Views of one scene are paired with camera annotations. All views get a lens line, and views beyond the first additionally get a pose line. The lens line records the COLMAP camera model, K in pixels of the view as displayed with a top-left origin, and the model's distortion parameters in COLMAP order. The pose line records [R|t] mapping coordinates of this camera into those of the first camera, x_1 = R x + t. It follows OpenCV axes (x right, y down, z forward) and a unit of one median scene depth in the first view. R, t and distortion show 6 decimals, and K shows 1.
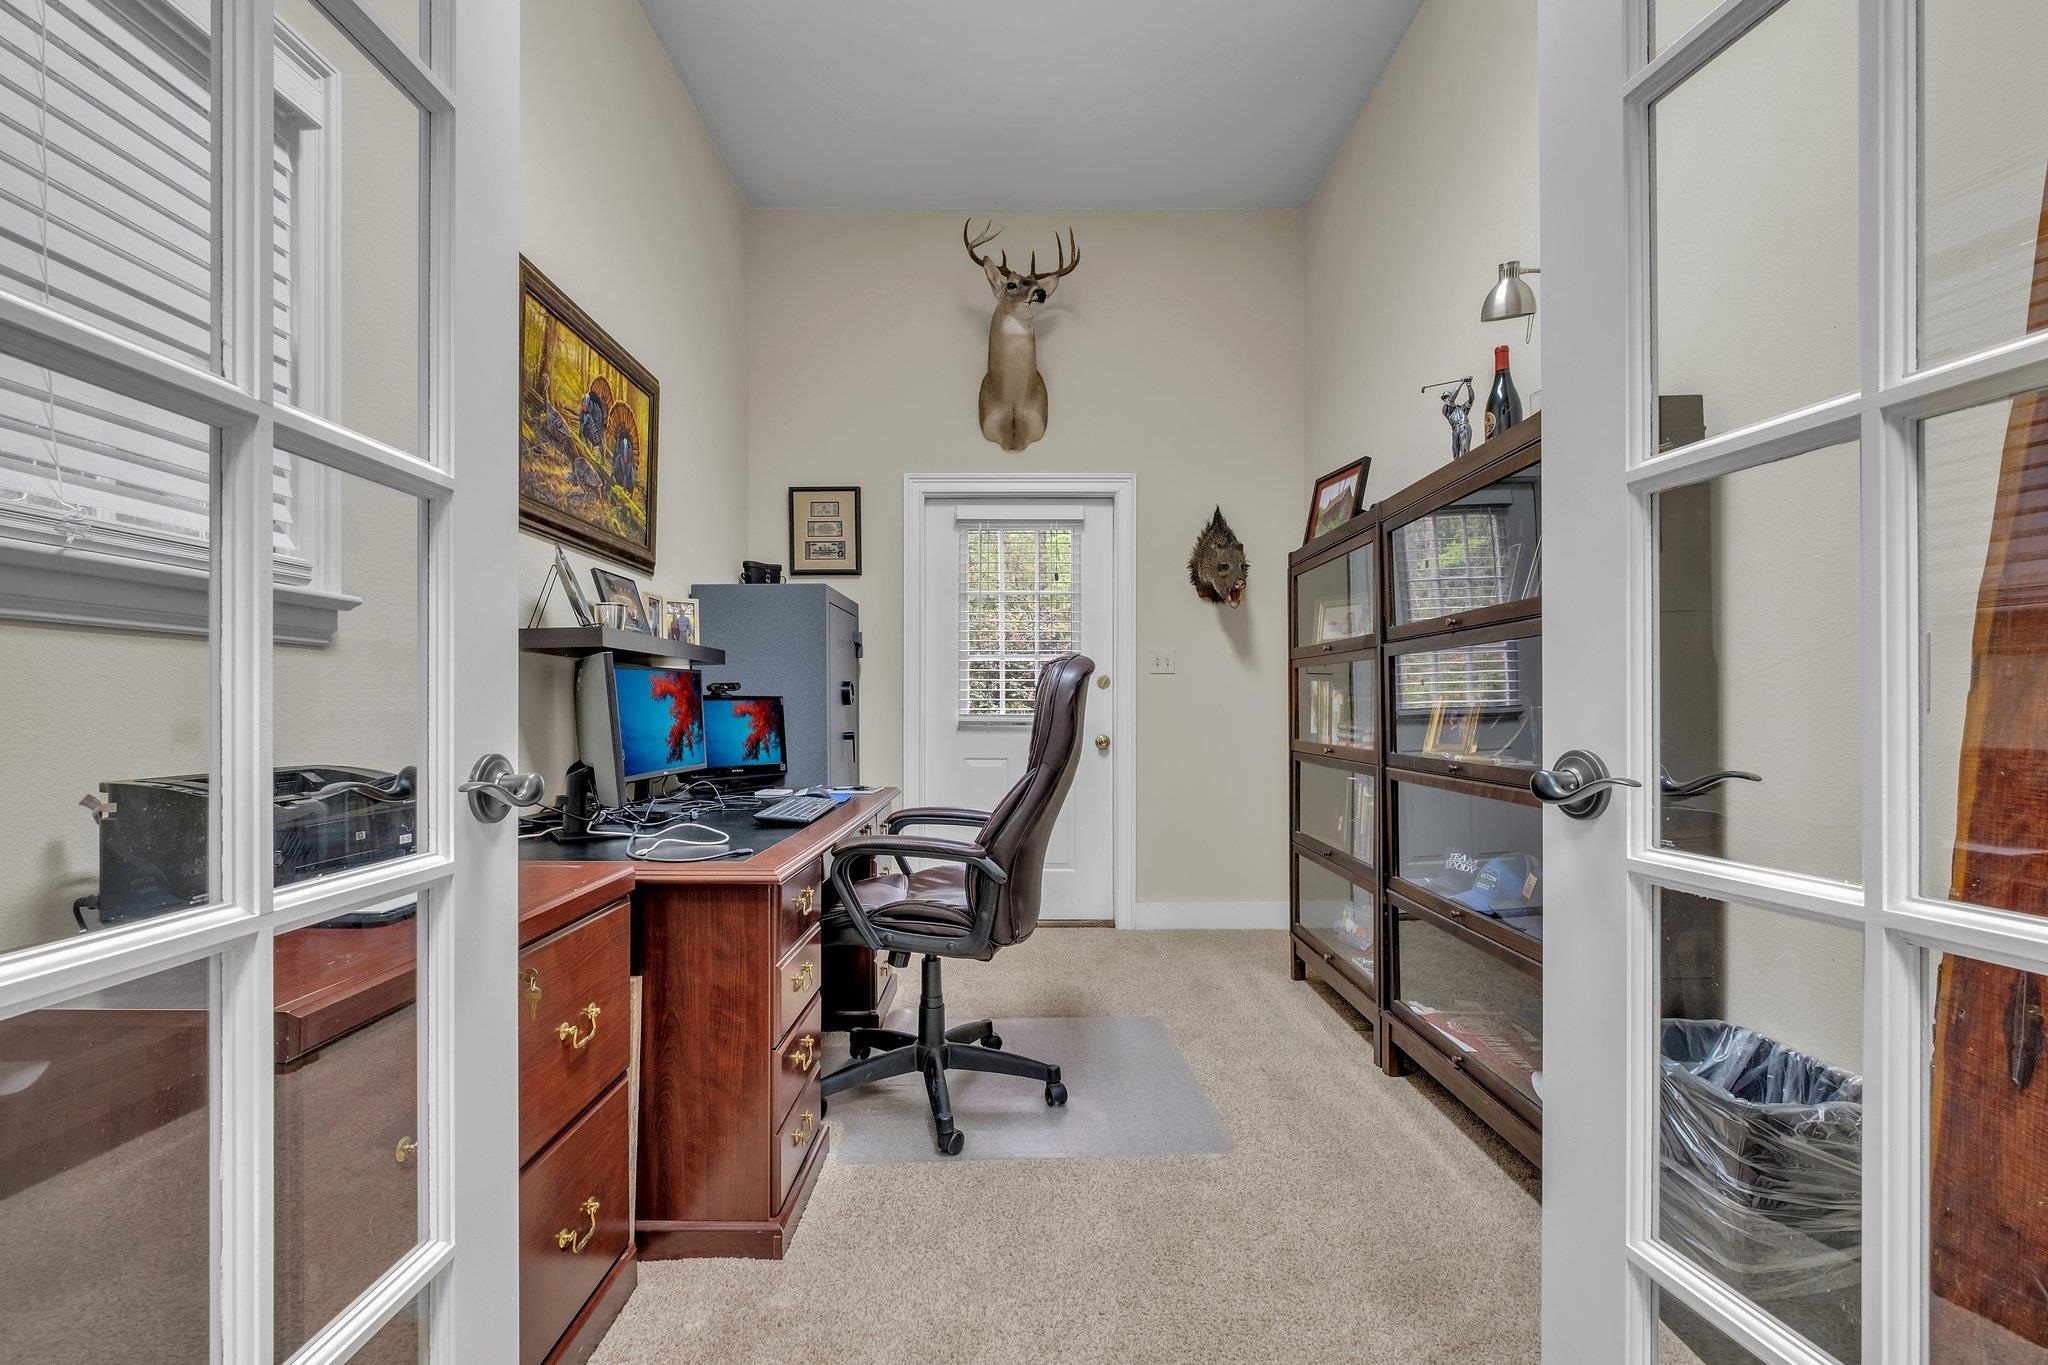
lens RADIAL K [[894.5, 0, 1018.0], [0, 894.5, 697.8], [0, 0, 1]] dist [-0.004527, -0.001204]
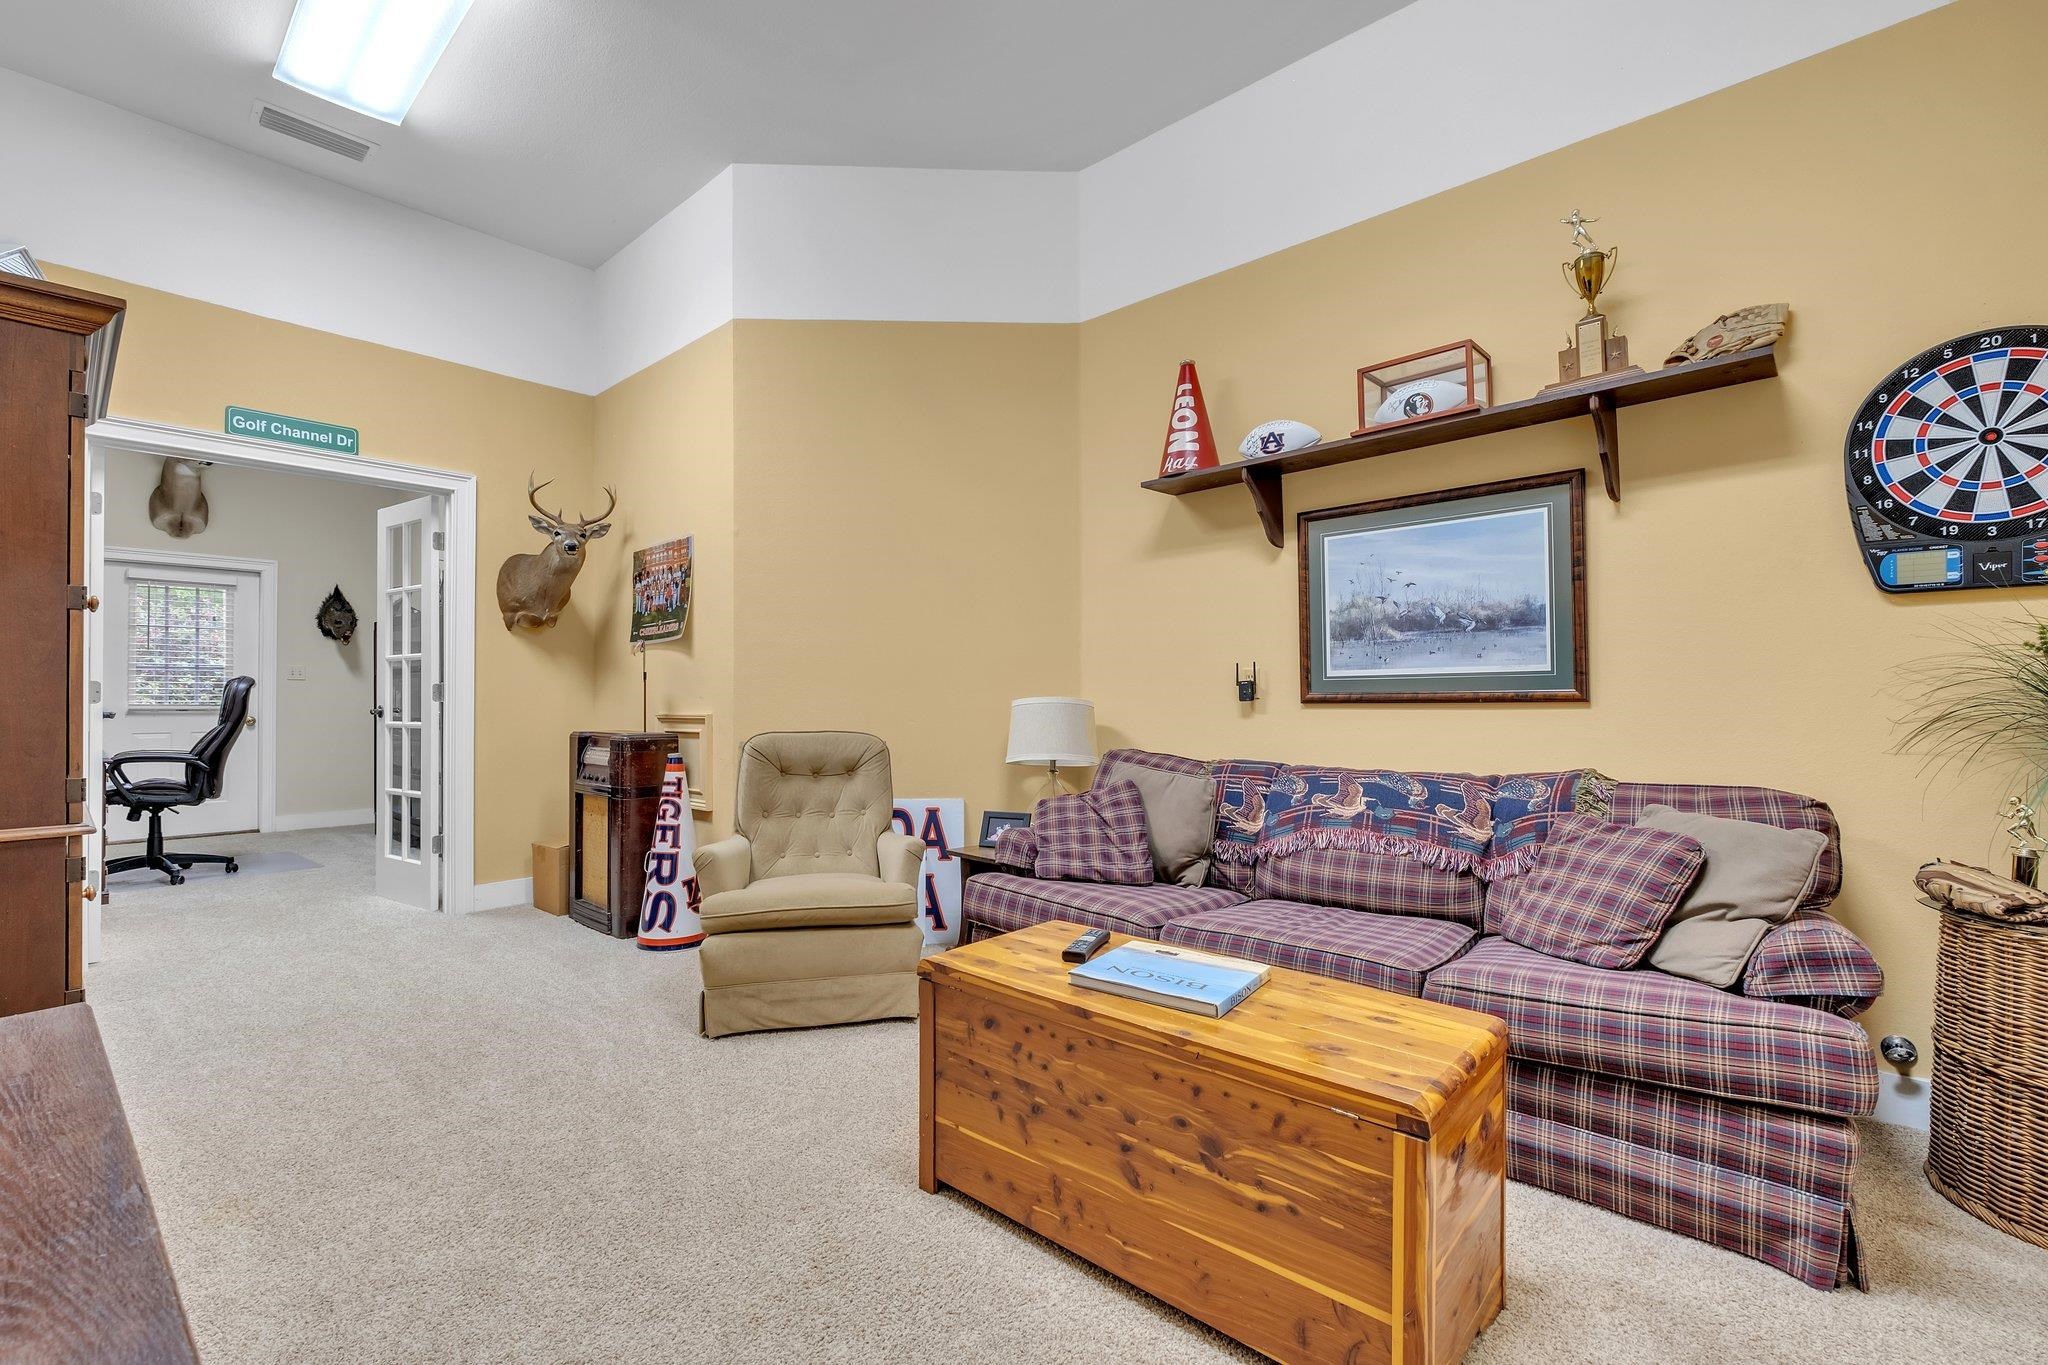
lens RADIAL K [[894.5, 0, 1009.9], [0, 894.5, 679.9], [0, 0, 1]] dist [-0.004527, -0.001204]
pose [[0.680433, 0.009404, 0.732750, -0.252479], [0.000352, 0.999913, -0.013160, -0.007448], [-0.732810, 0.009213, 0.680371, -1.842536]]
